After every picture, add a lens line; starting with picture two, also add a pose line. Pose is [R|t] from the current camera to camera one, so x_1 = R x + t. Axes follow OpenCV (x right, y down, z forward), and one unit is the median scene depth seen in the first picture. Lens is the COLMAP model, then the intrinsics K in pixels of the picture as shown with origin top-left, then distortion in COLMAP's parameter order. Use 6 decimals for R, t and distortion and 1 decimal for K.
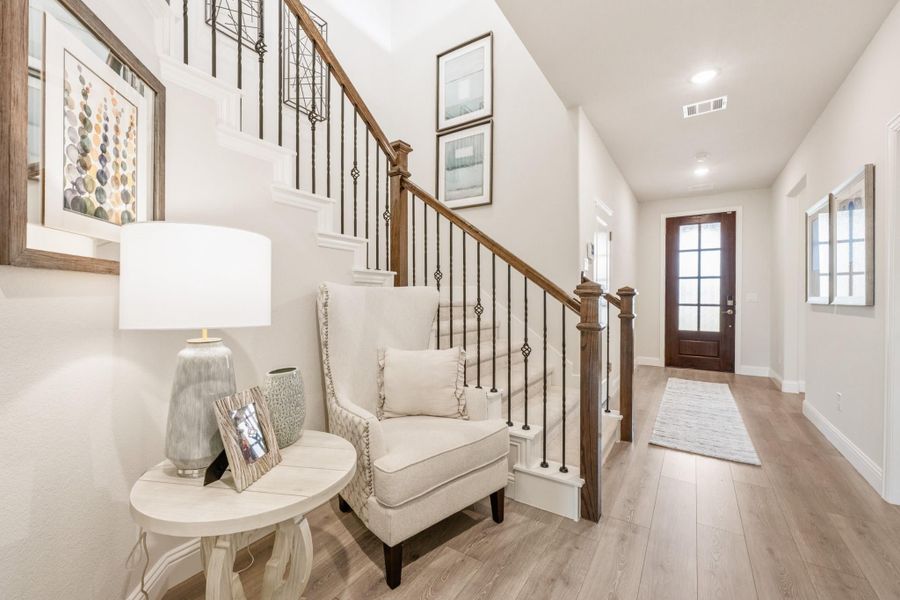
lens RADIAL K [[363.0, 0, 452.4], [0, 363.0, 295.7], [0, 0, 1]] dist [-0.003807, 0.000561]
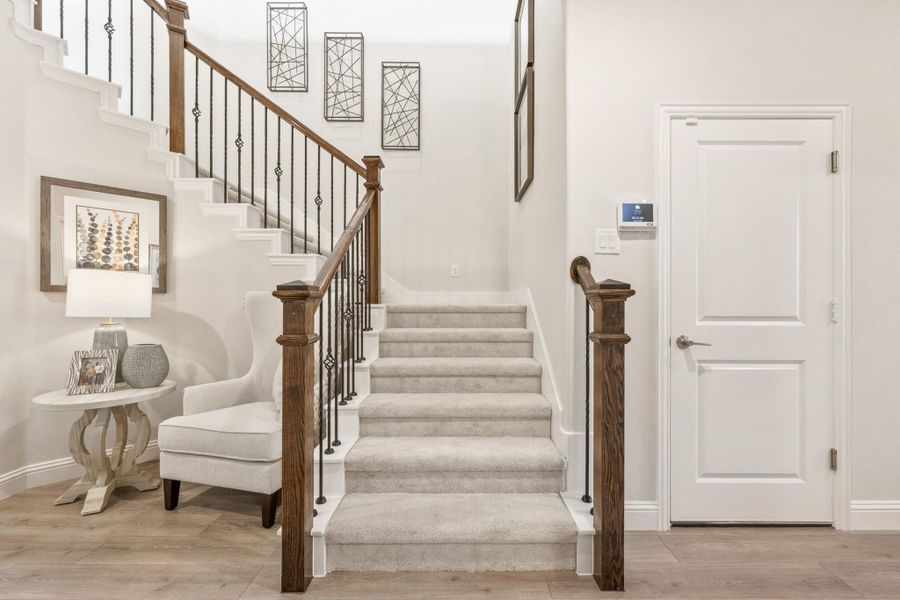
lens RADIAL K [[363.0, 0, 448.6], [0, 363.0, 303.9], [0, 0, 1]] dist [-0.003807, 0.000561]
pose [[0.550753, -0.002114, -0.834666, 2.109847], [0.003088, 0.999995, -0.000495, 0.022691], [0.834663, -0.002305, 0.550756, 1.488862]]
